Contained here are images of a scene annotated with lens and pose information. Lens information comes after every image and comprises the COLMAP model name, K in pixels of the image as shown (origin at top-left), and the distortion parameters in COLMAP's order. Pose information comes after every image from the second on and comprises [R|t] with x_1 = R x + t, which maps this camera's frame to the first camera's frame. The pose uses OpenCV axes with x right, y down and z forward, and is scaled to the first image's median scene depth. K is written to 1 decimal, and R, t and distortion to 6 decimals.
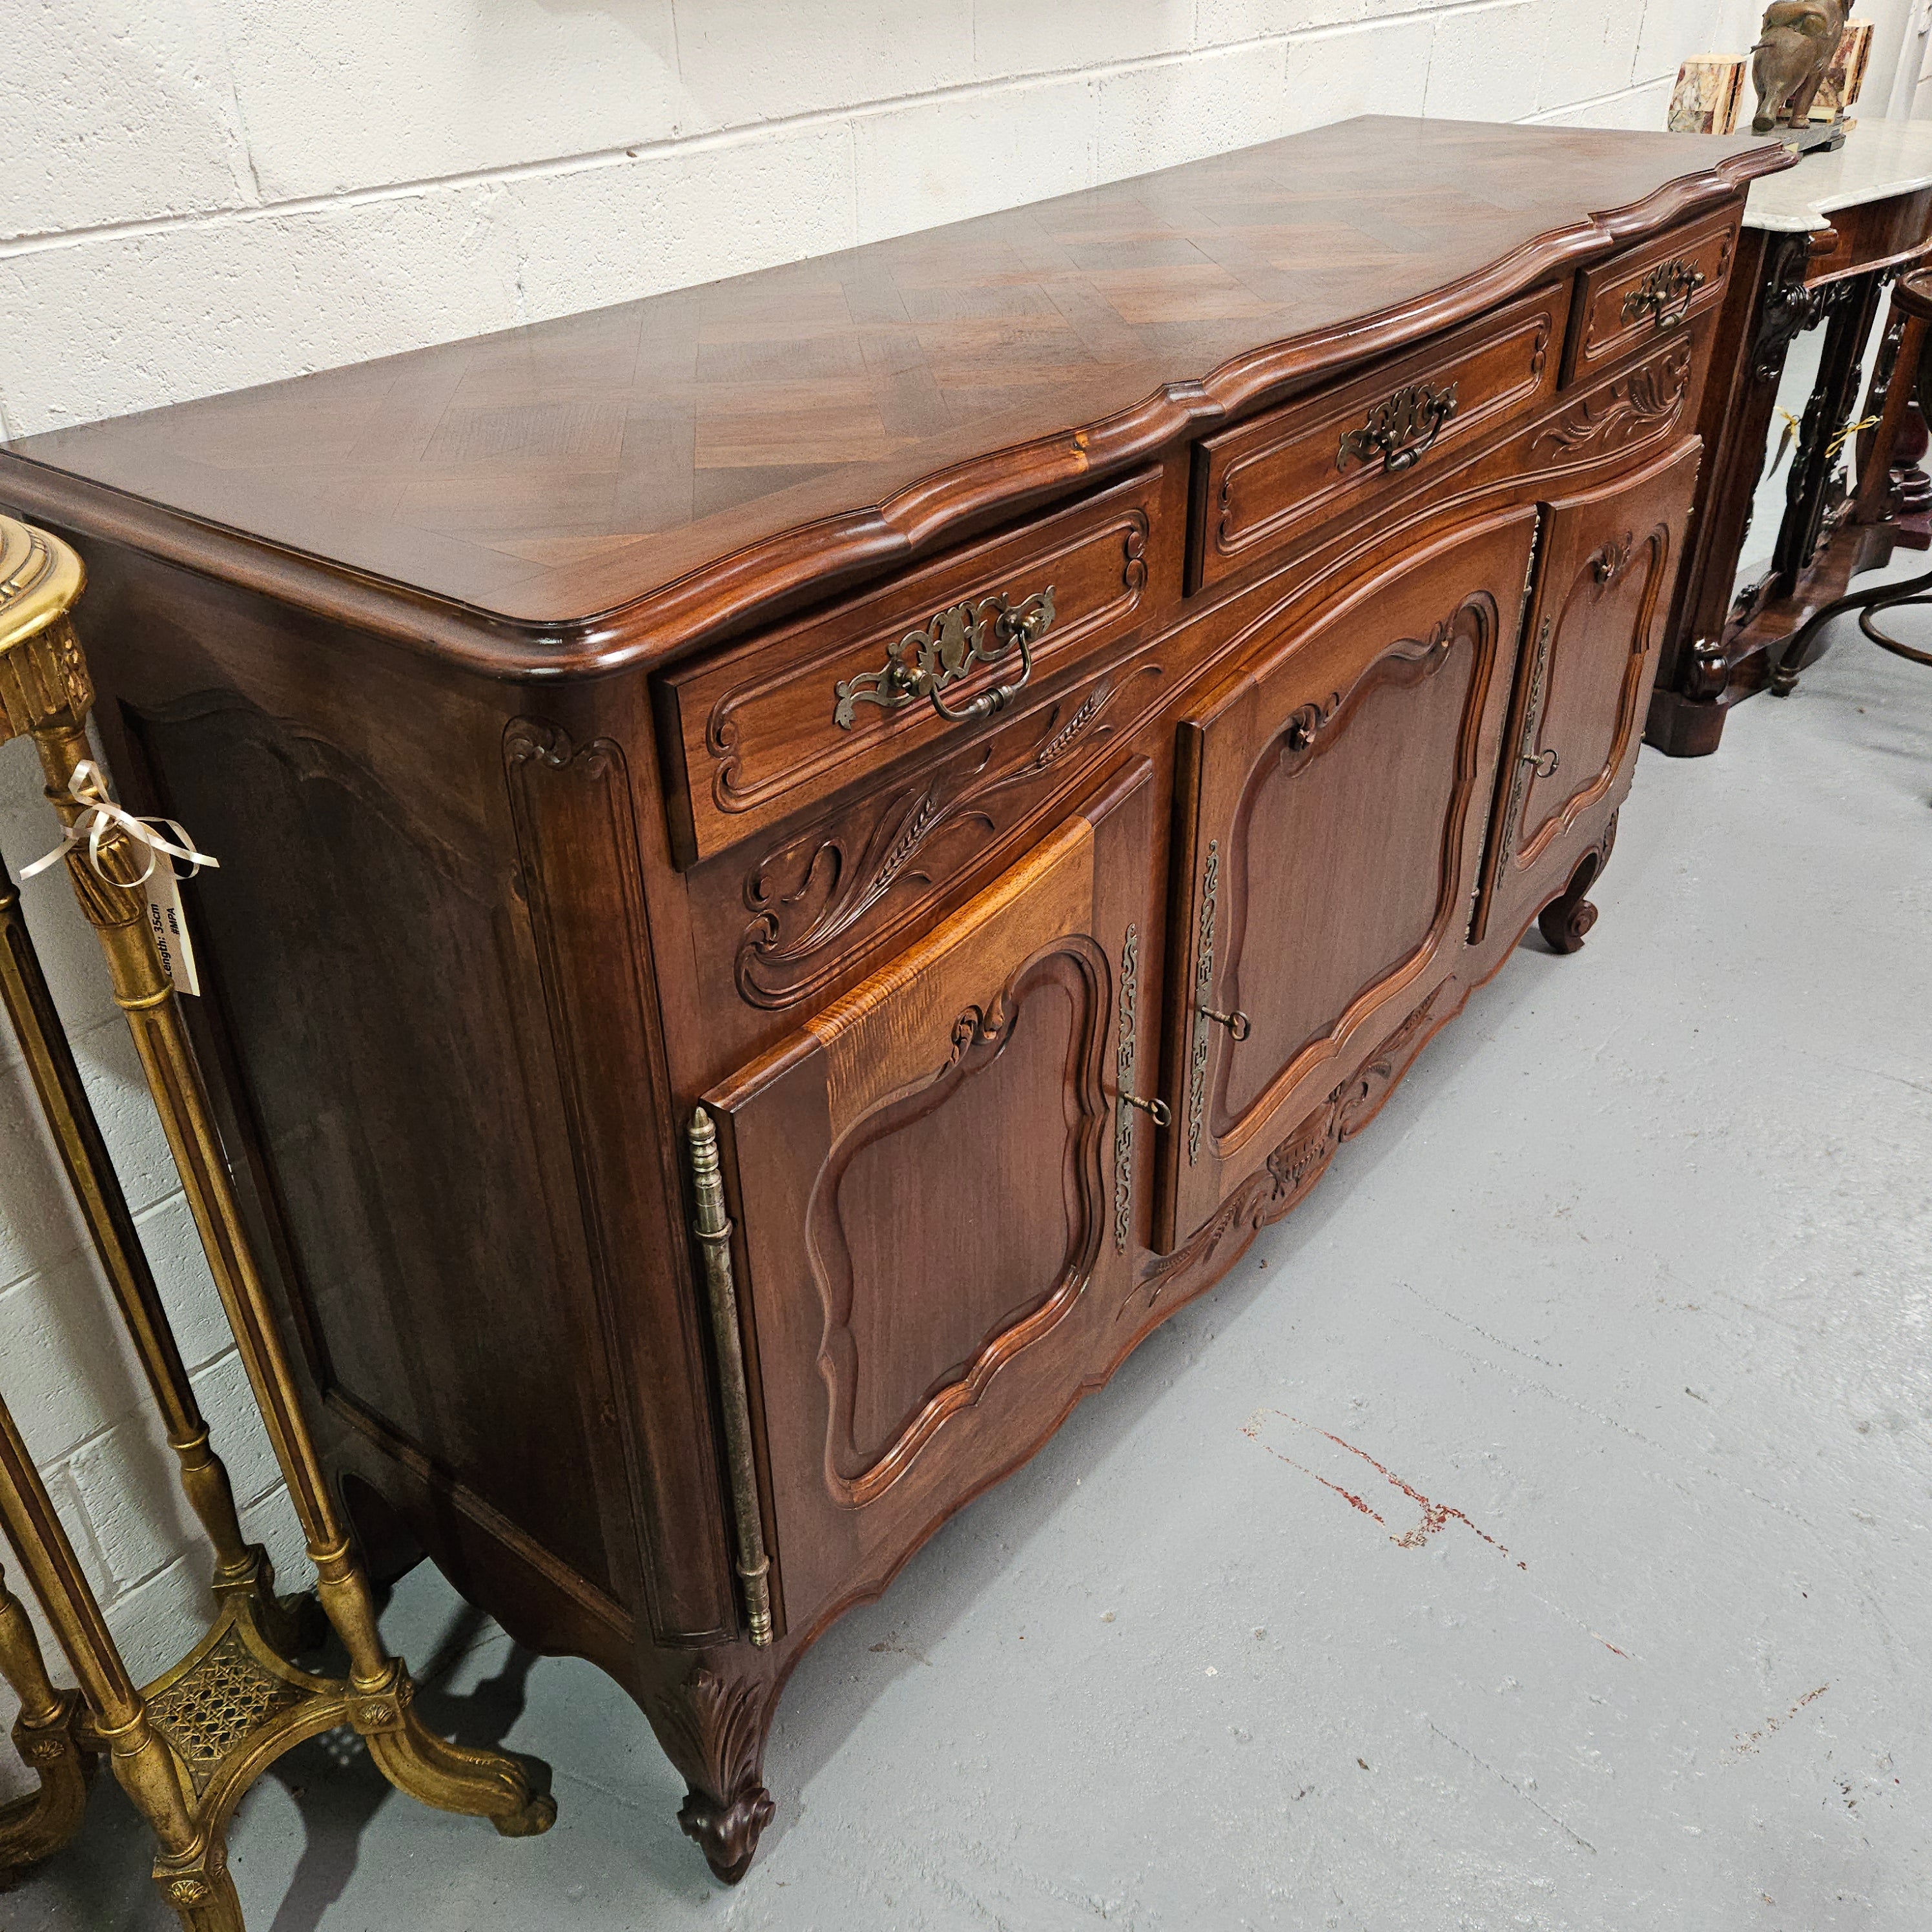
lens RADIAL K [[1732.2, 0, 950.1], [0, 1732.2, 948.1], [0, 0, 1]] dist [0.067881, -0.066159]
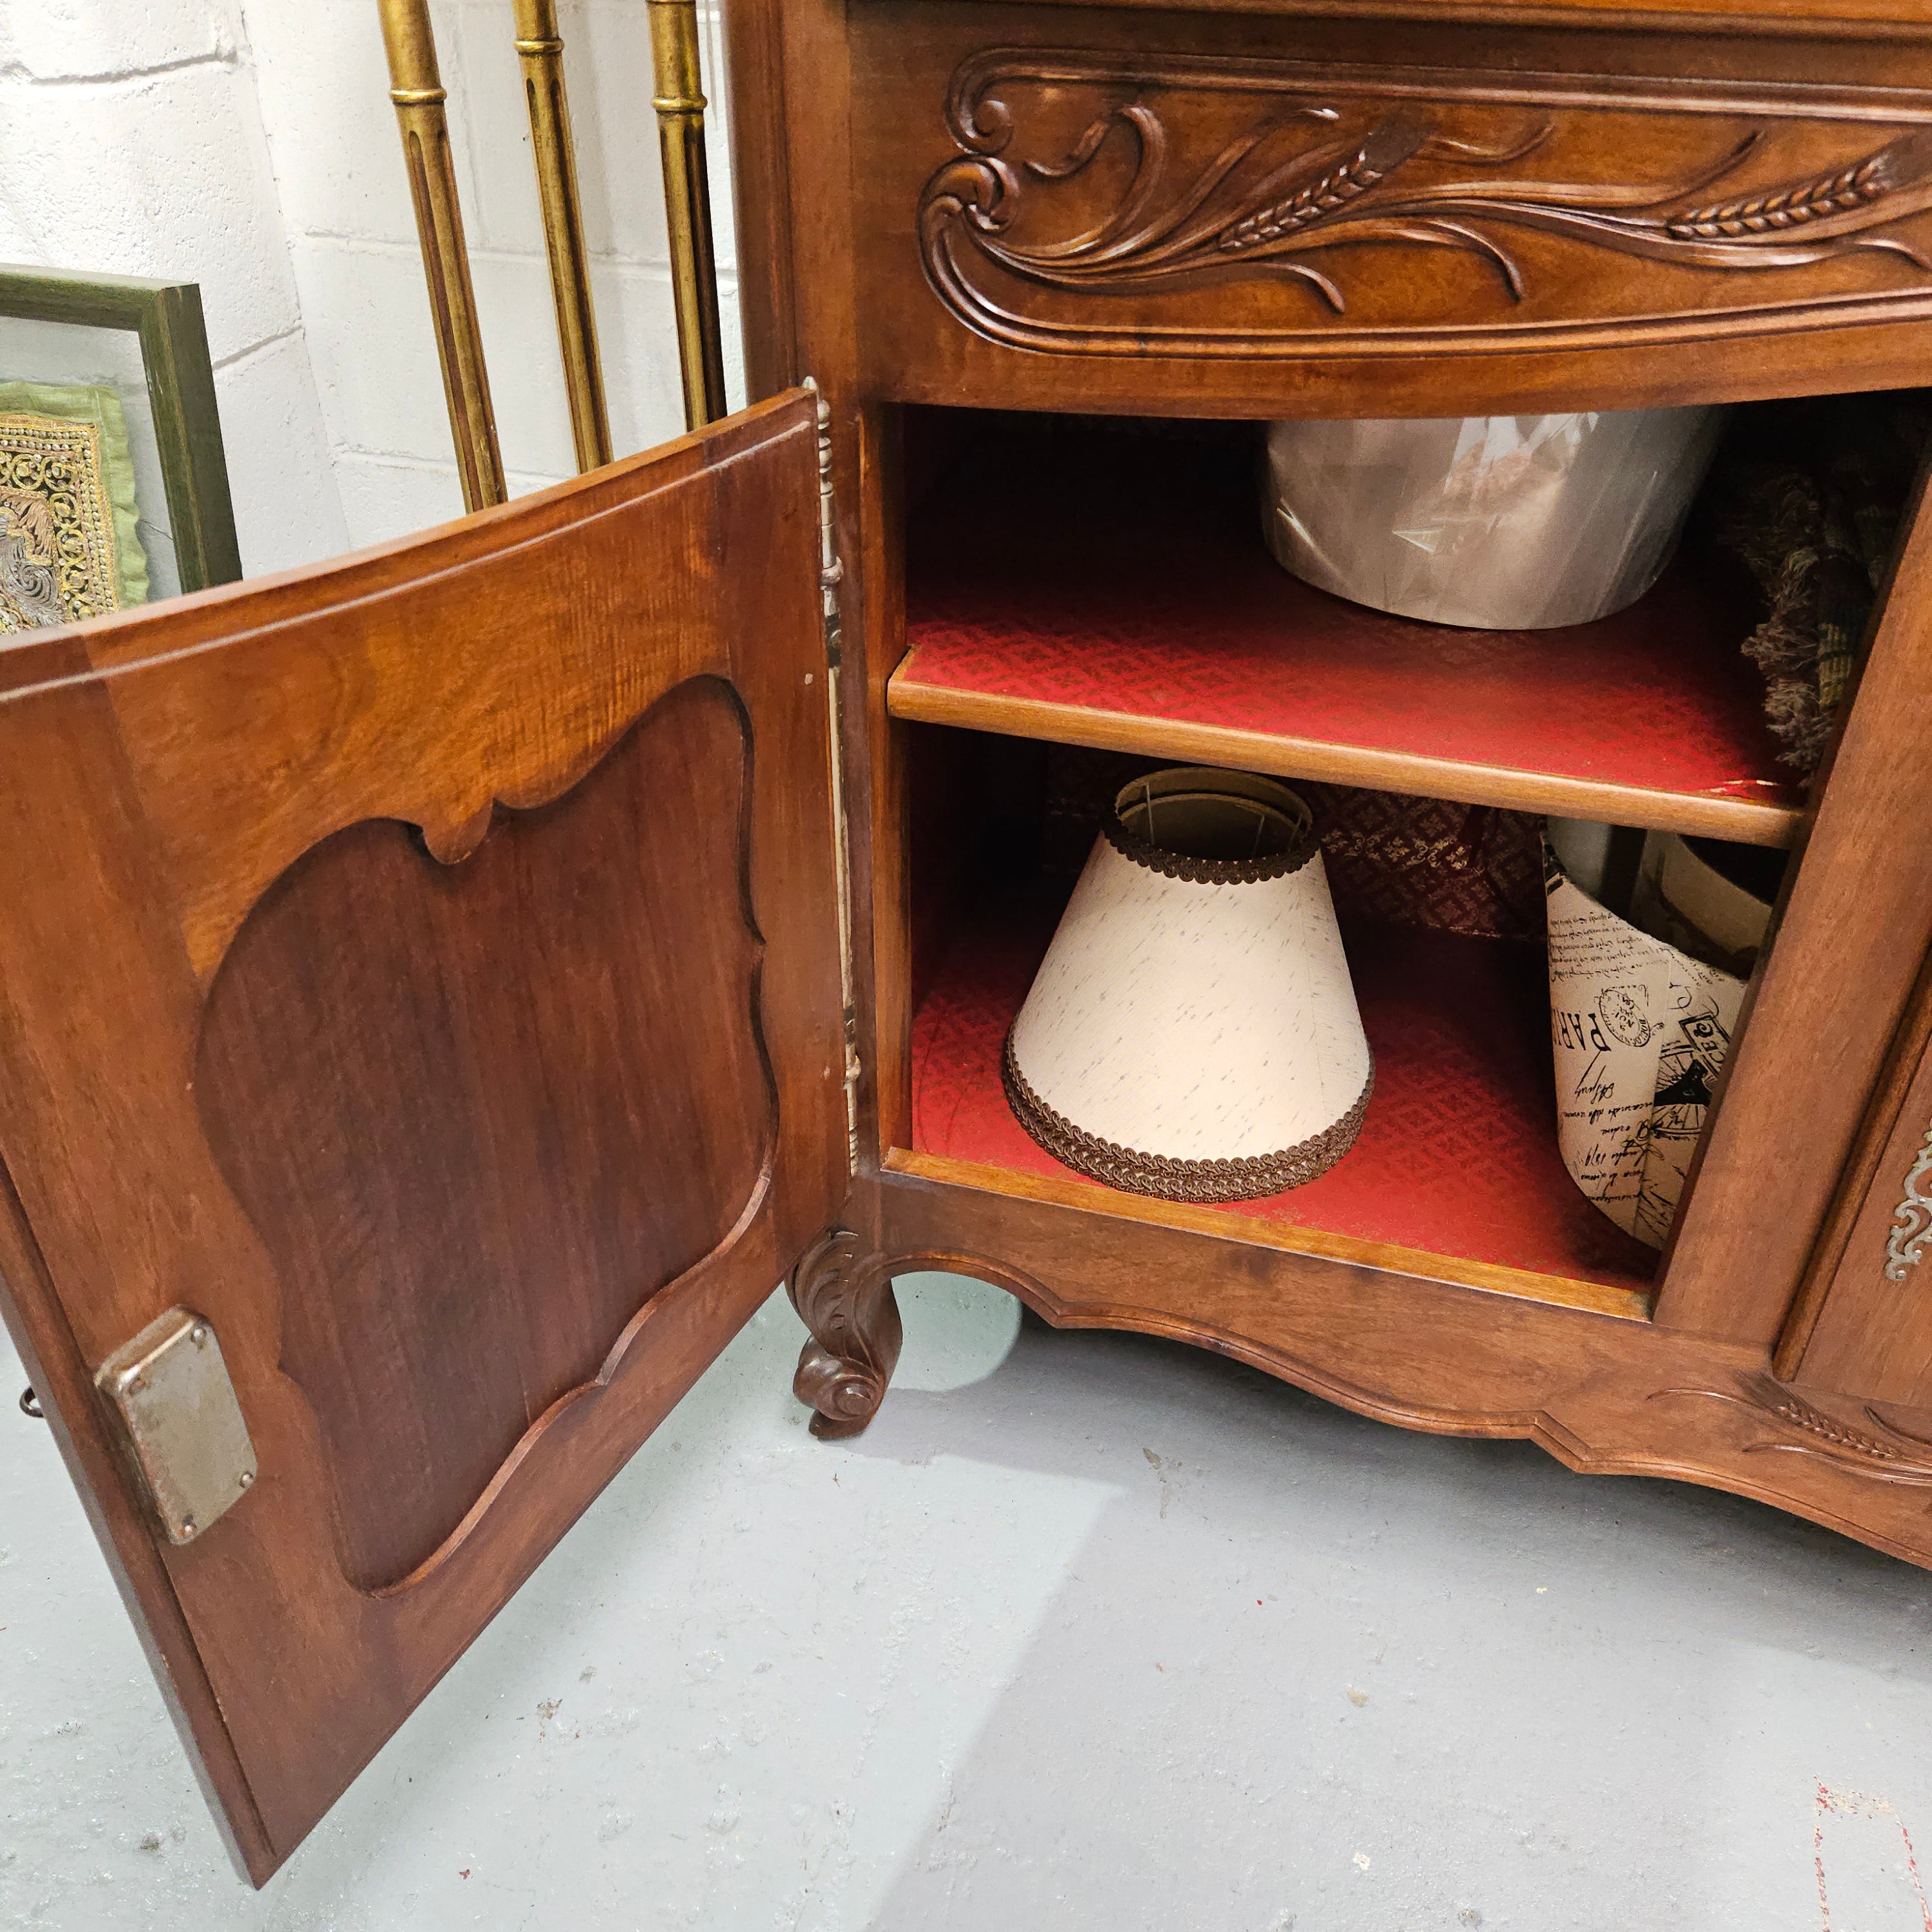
lens RADIAL K [[1732.2, 0, 954.0], [0, 1732.2, 958.6], [0, 0, 1]] dist [0.067881, -0.066159]
pose [[0.394174, 0.538482, -0.744758, 0.447361], [-0.497539, 0.806377, 0.319705, 0.015387], [0.772711, 0.244527, 0.585768, 0.482966]]
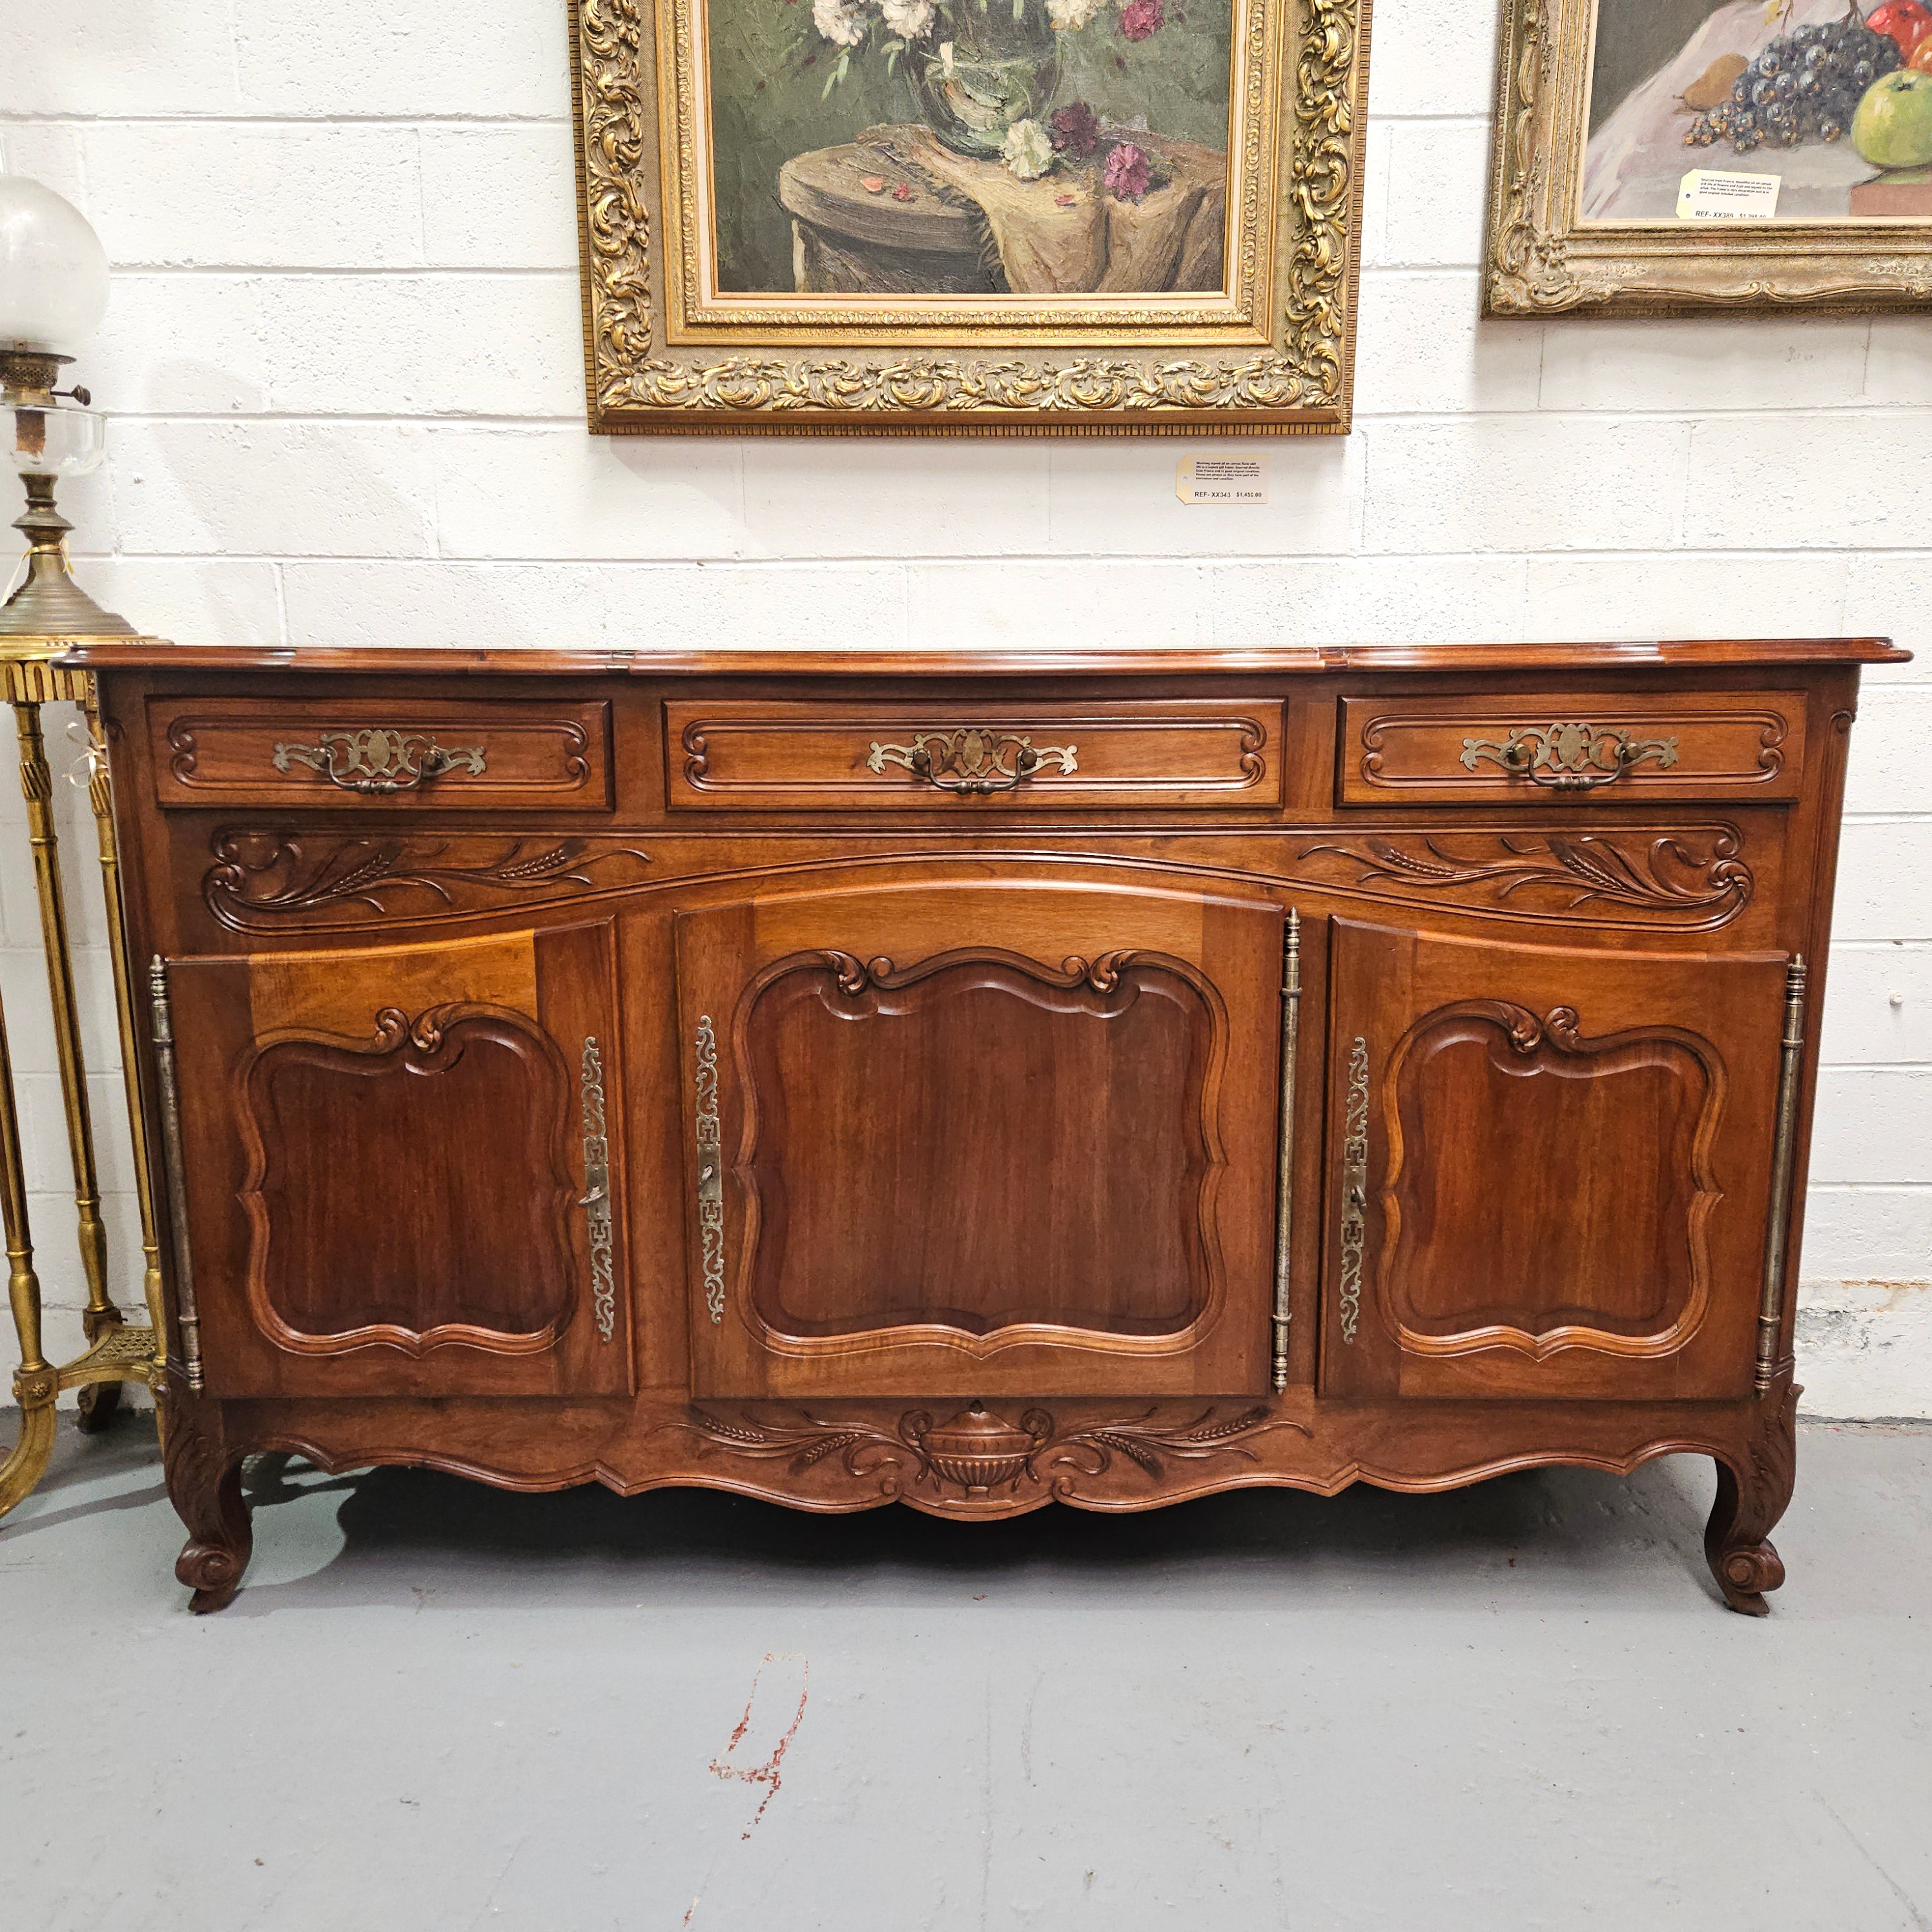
lens RADIAL K [[1722.8, 0, 967.1], [0, 1722.8, 967.2], [0, 0, 1]] dist [0.079078, -0.072596]
pose [[0.615843, 0.166453, -0.770085, 1.290723], [-0.422993, 0.894467, -0.144932, 0.009280], [0.664692, 0.414996, 0.621260, 0.328339]]
